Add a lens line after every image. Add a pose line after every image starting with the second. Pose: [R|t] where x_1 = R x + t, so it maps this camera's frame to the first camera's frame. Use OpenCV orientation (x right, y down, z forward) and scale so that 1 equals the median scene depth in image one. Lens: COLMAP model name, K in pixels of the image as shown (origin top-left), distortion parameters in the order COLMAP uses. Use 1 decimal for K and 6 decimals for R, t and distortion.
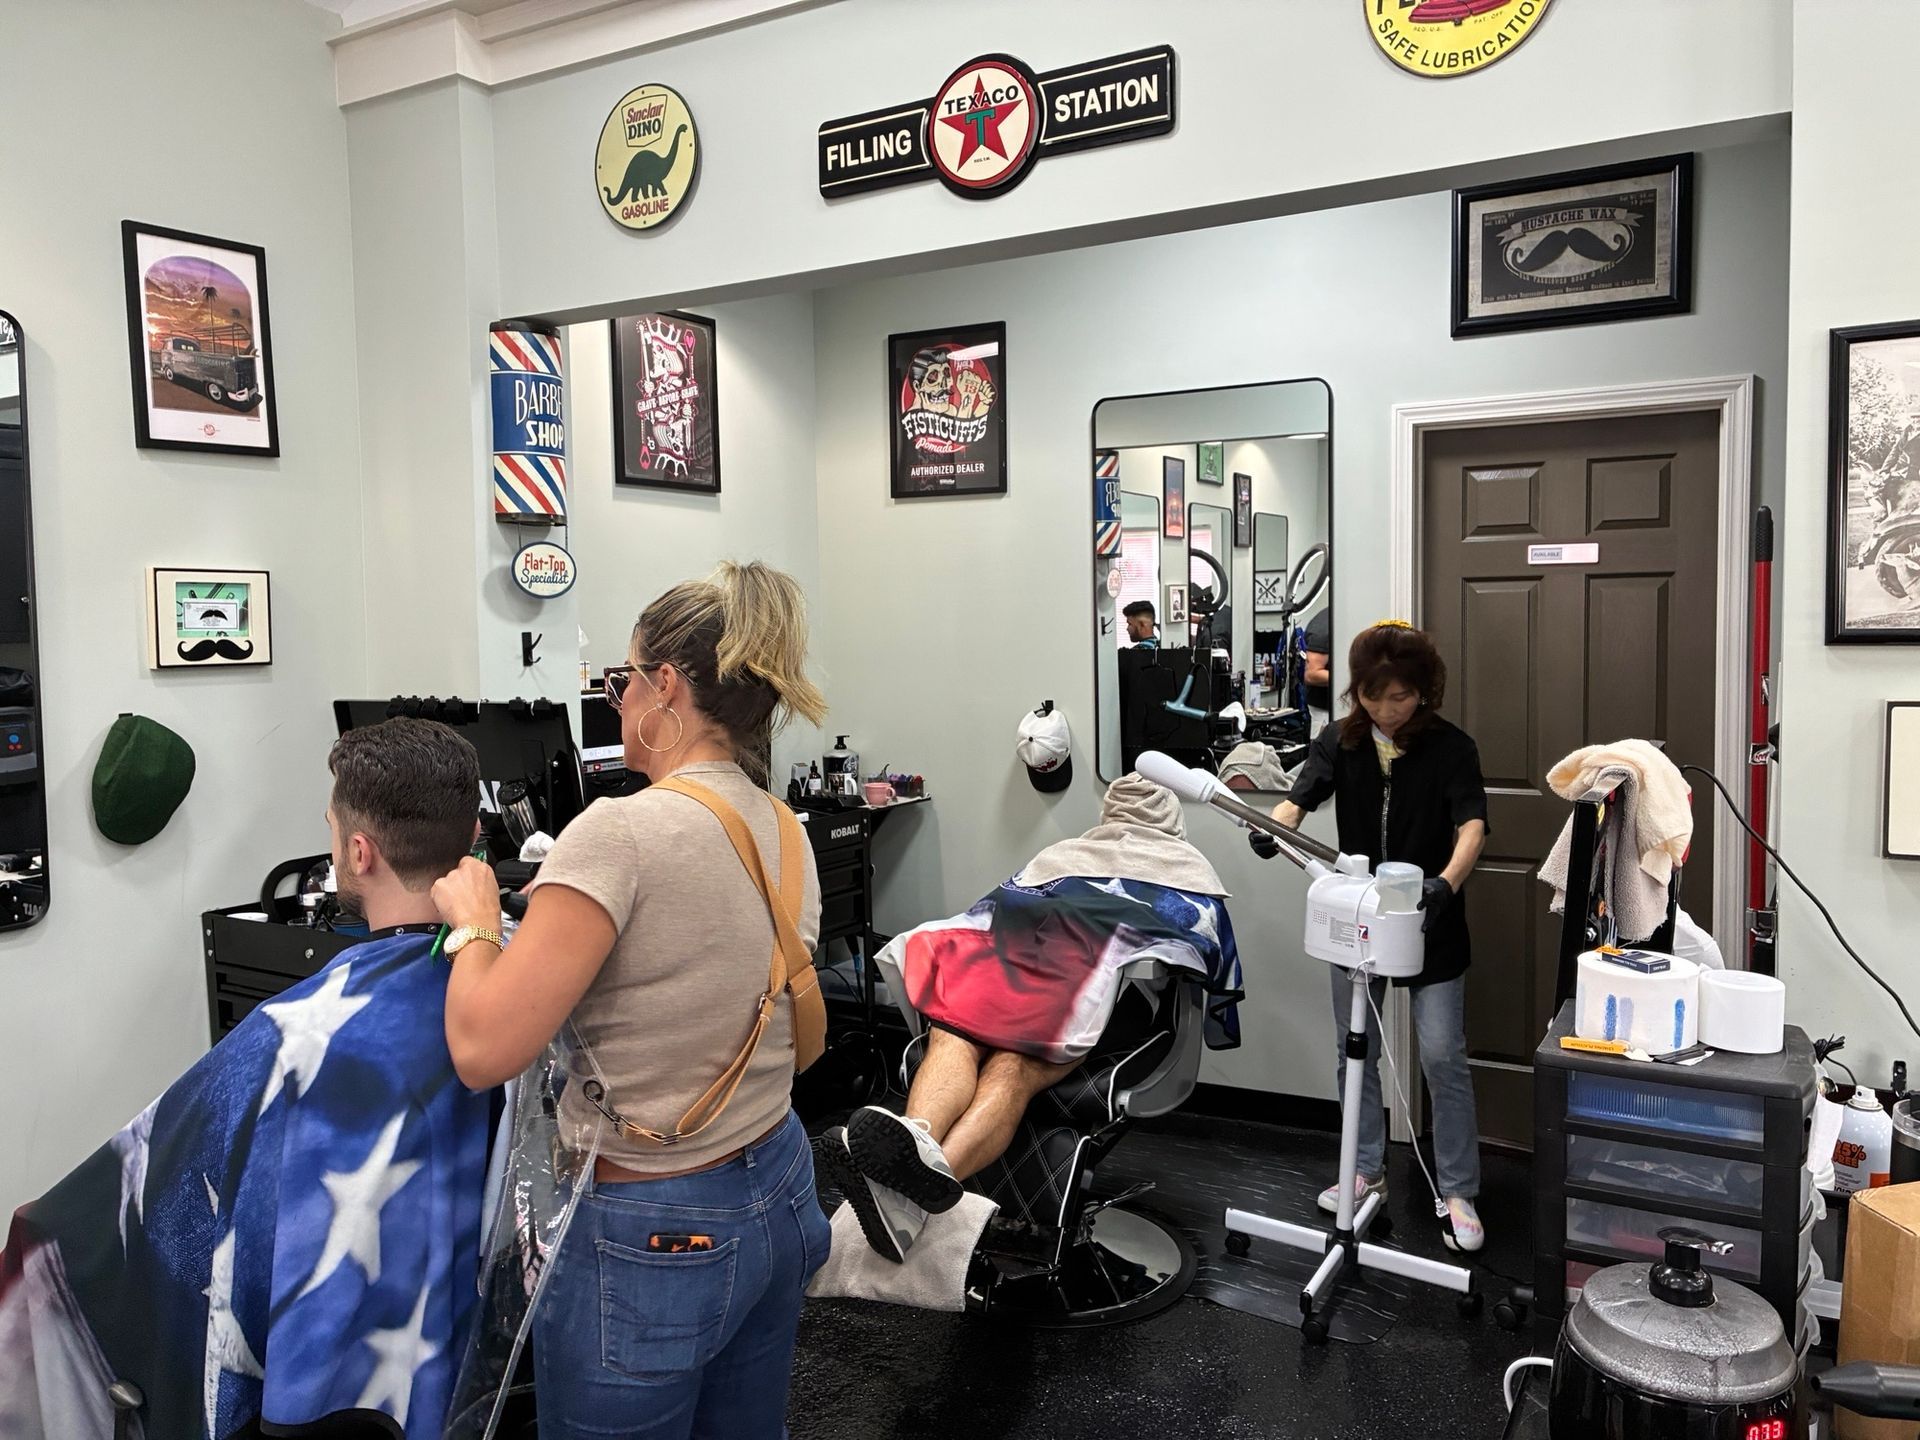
lens RADIAL K [[1486.2, 0, 961.5], [0, 1486.2, 706.3], [0, 0, 1]] dist [0.025161, -0.024914]
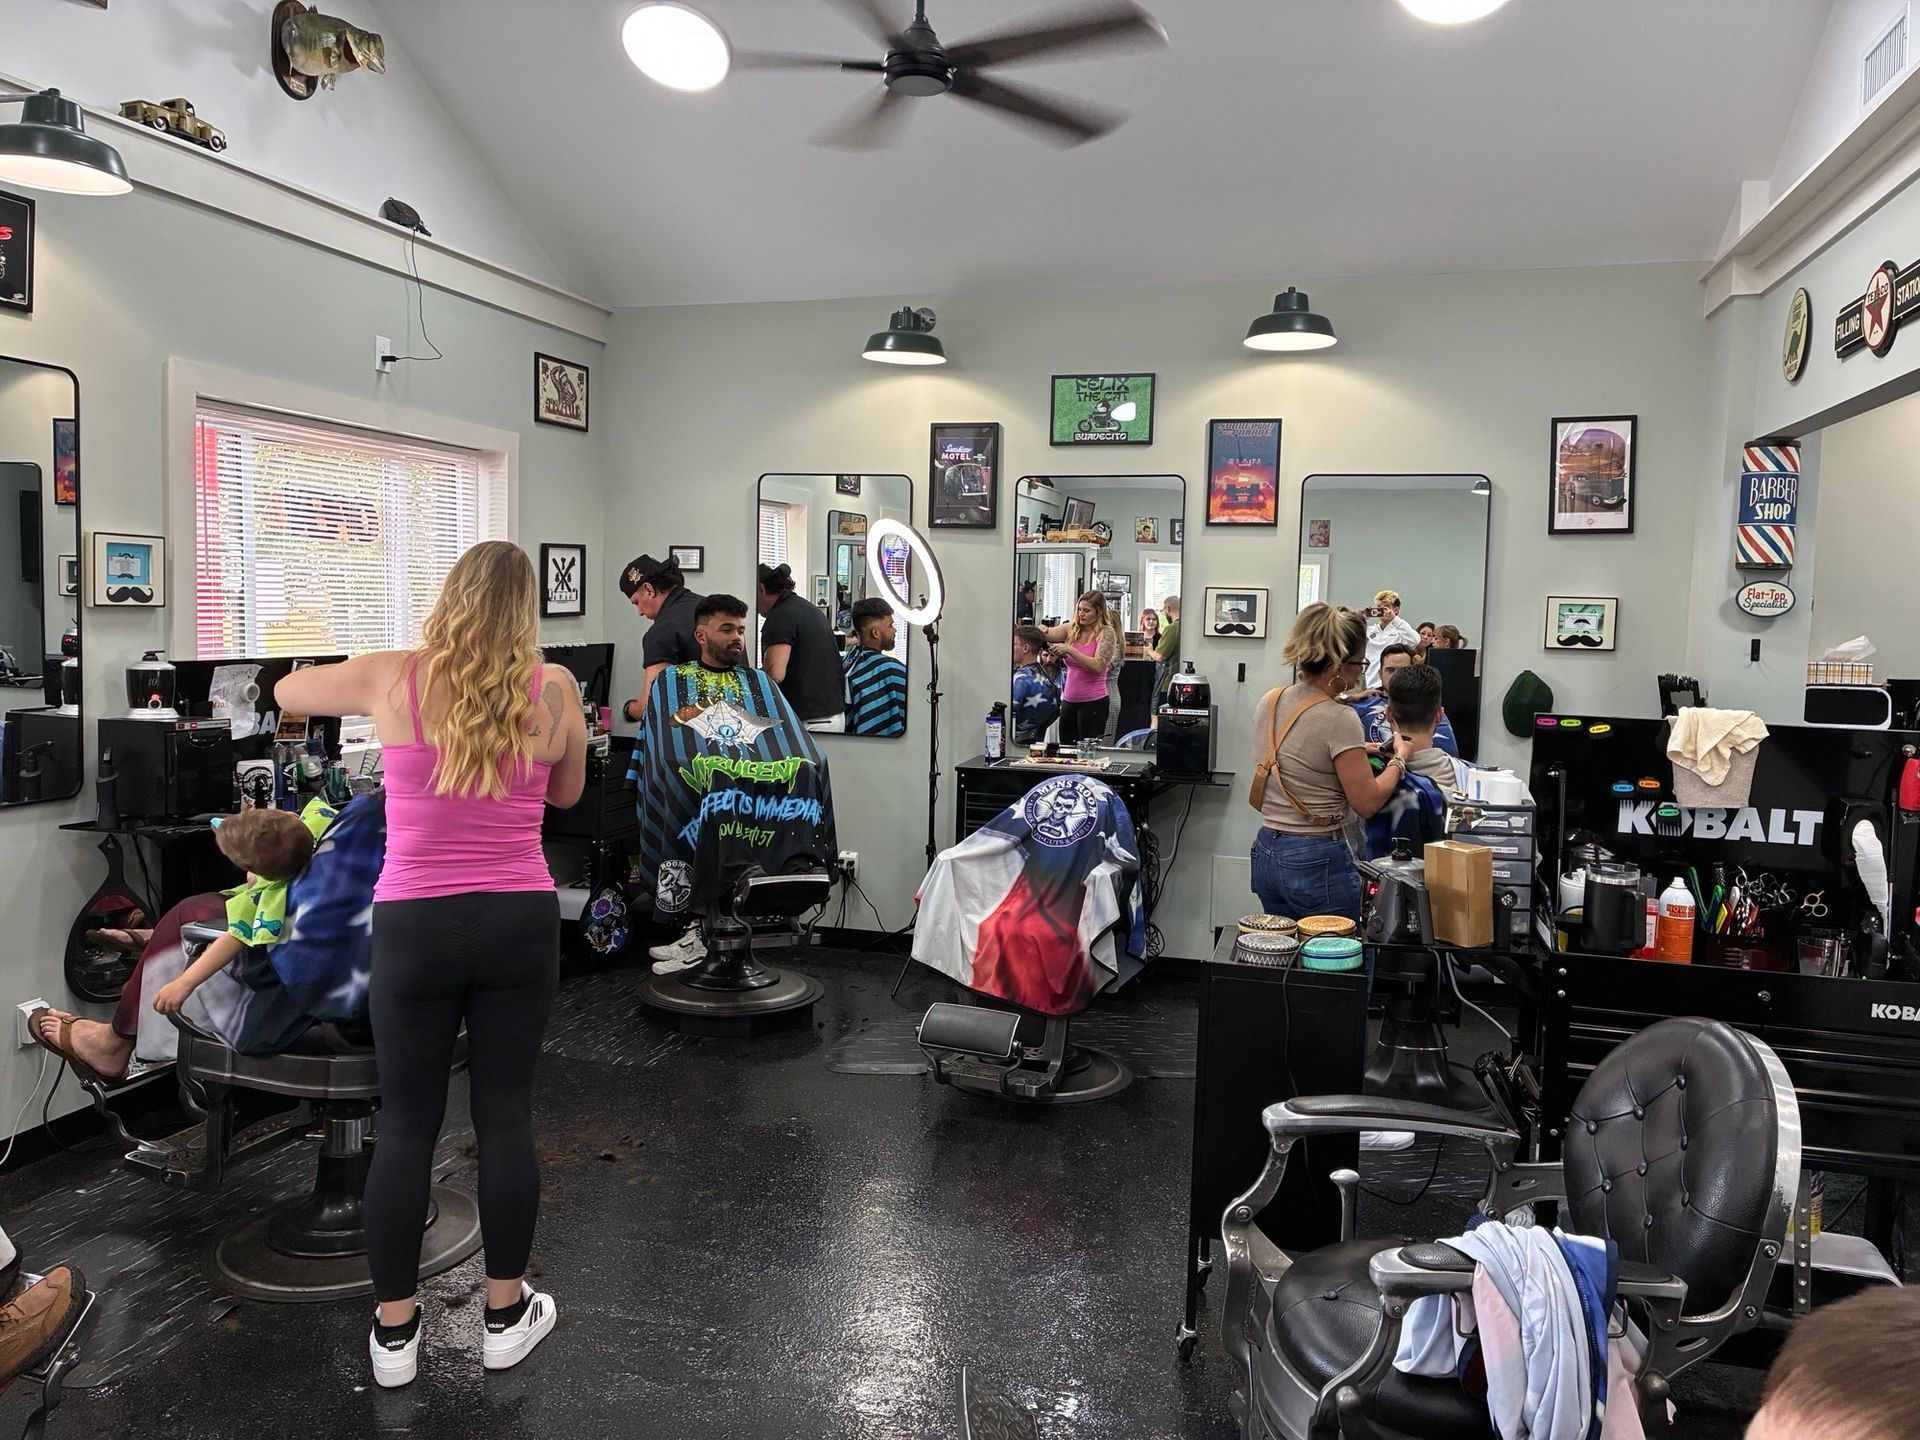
lens RADIAL K [[1486.2, 0, 956.2], [0, 1486.2, 721.4], [0, 0, 1]] dist [0.025161, -0.024914]
pose [[0.247267, 0.092235, -0.964547, 1.096030], [-0.088973, 0.993415, 0.072186, -0.003412], [0.964854, 0.067970, 0.253845, -0.203616]]
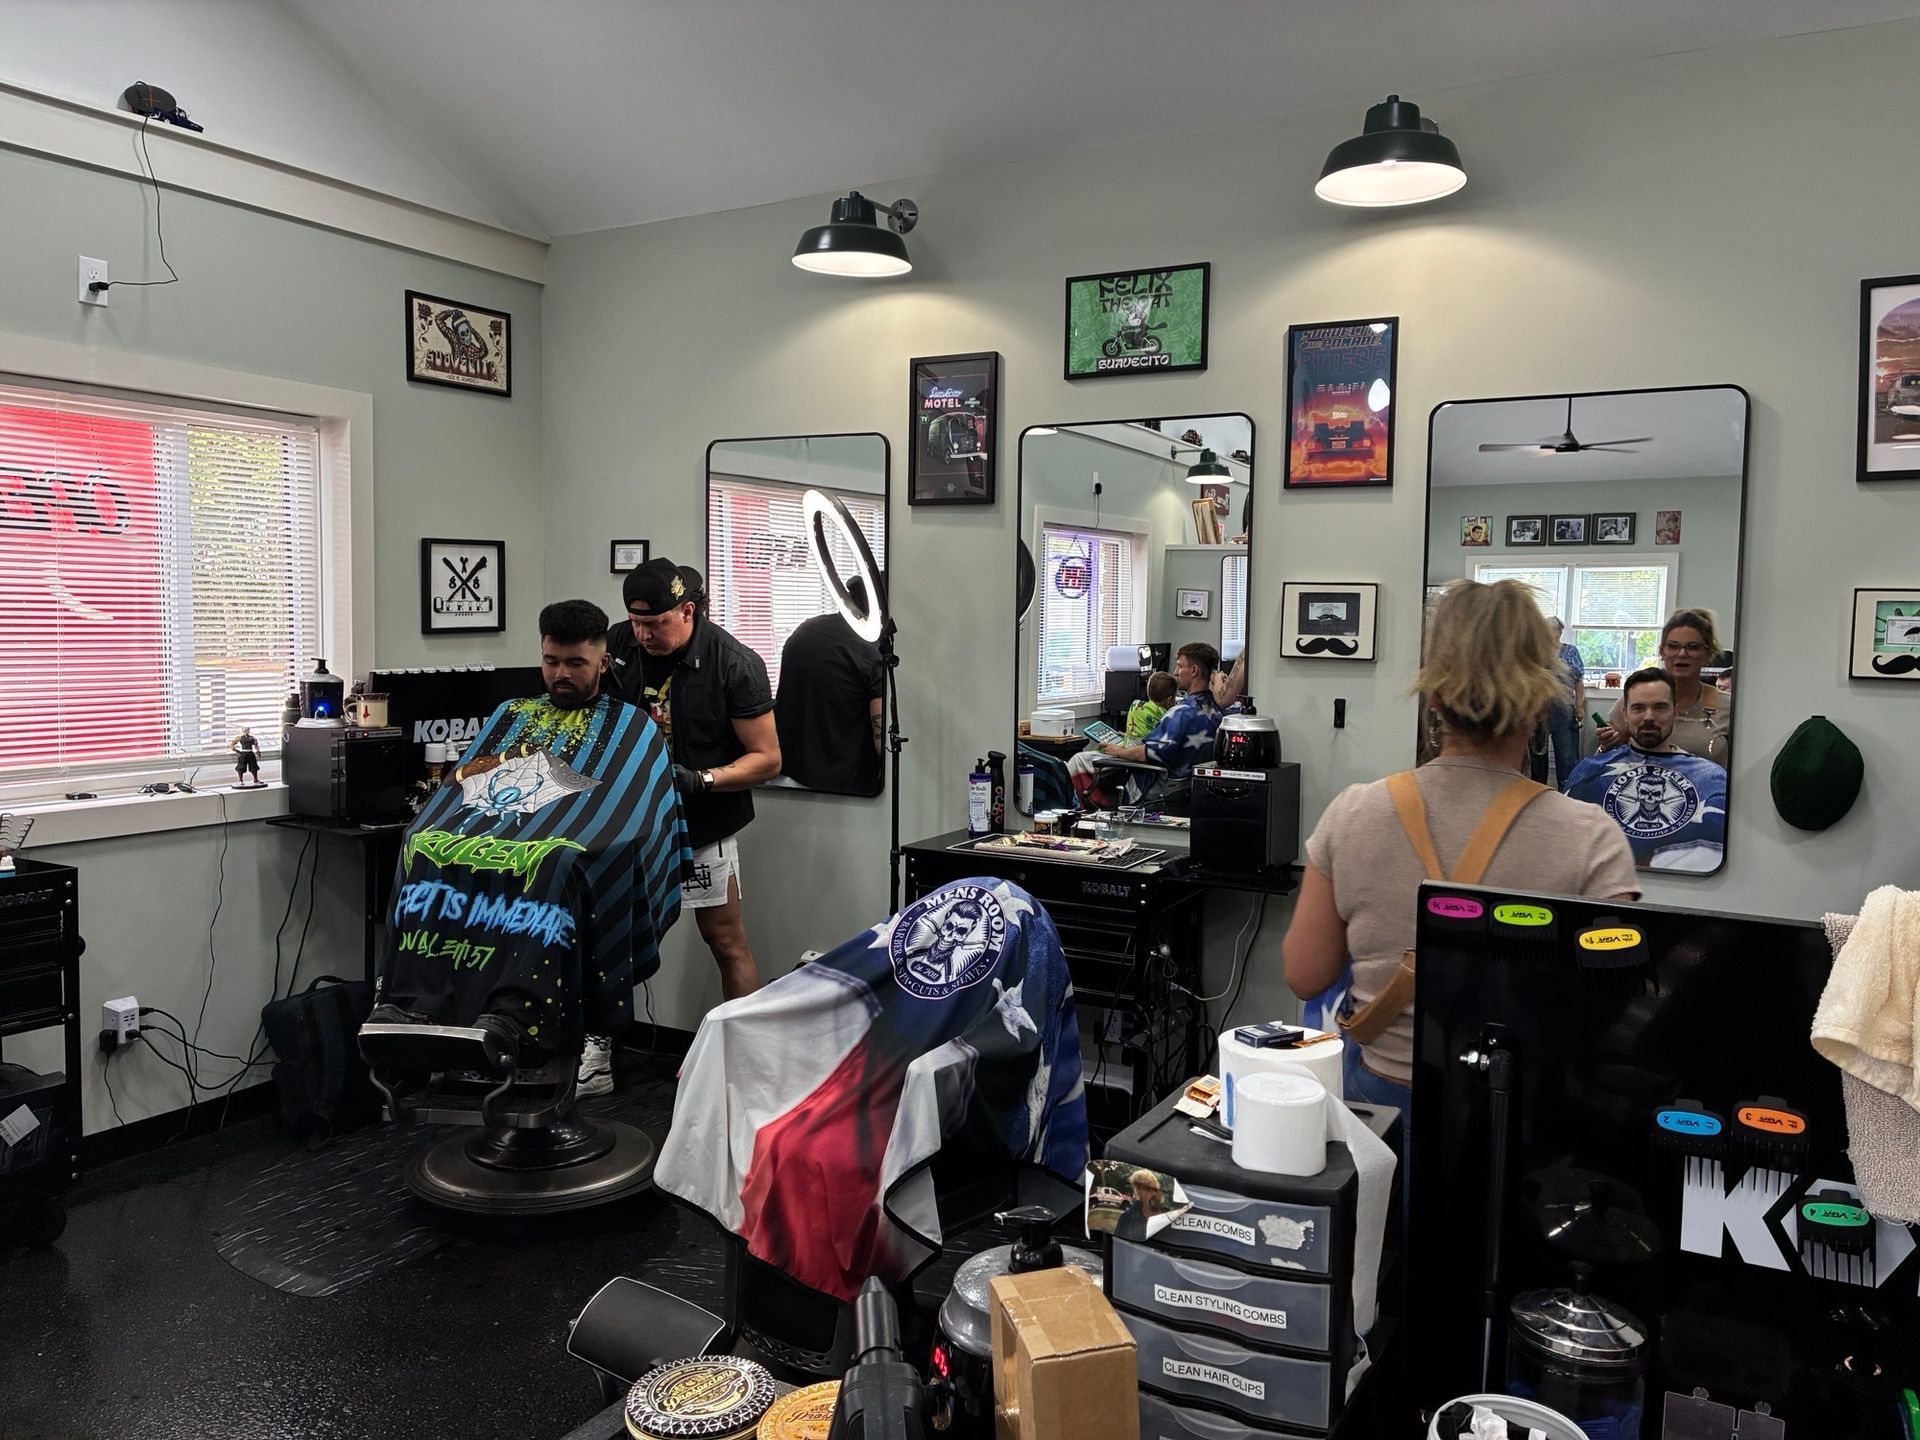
lens RADIAL K [[1486.2, 0, 964.1], [0, 1486.2, 714.7], [0, 0, 1]] dist [0.025161, -0.024914]
pose [[-0.000279, 0.075793, -0.997124, 0.558195], [-0.081275, 0.993823, 0.075565, -0.028036], [0.996692, 0.081062, 0.005883, 0.325237]]
